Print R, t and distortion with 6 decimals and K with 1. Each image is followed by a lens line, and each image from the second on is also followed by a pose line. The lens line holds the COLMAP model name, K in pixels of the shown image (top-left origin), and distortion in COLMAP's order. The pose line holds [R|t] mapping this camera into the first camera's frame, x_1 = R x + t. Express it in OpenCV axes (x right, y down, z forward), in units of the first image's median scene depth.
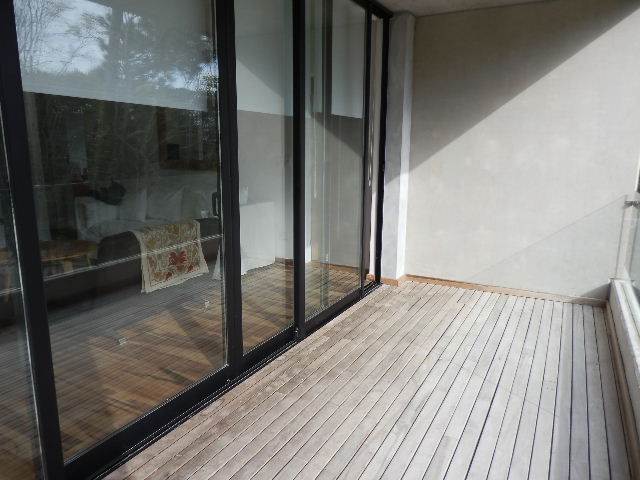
lens RADIAL K [[470.7, 0, 319.8], [0, 470.7, 240.6], [0, 0, 1]] dist [-0.001256, -0.003270]
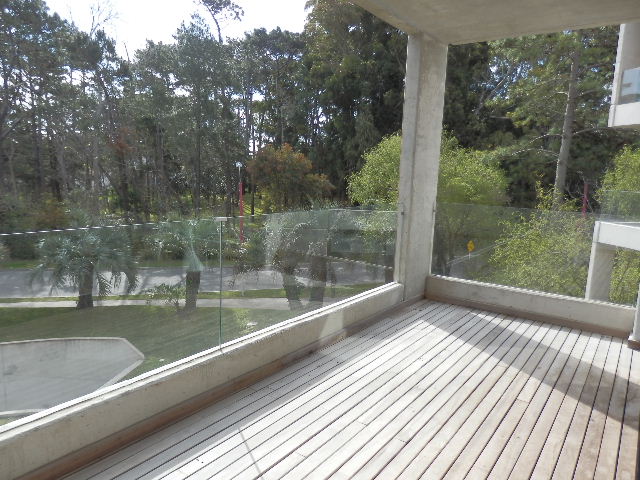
lens RADIAL K [[470.7, 0, 320.2], [0, 470.7, 239.9], [0, 0, 1]] dist [-0.001256, -0.003270]
pose [[-0.989995, -0.063418, 0.126051, 0.241242], [-0.017916, 0.942576, 0.333511, -0.319447], [-0.139963, 0.327916, -0.934281, 1.737170]]
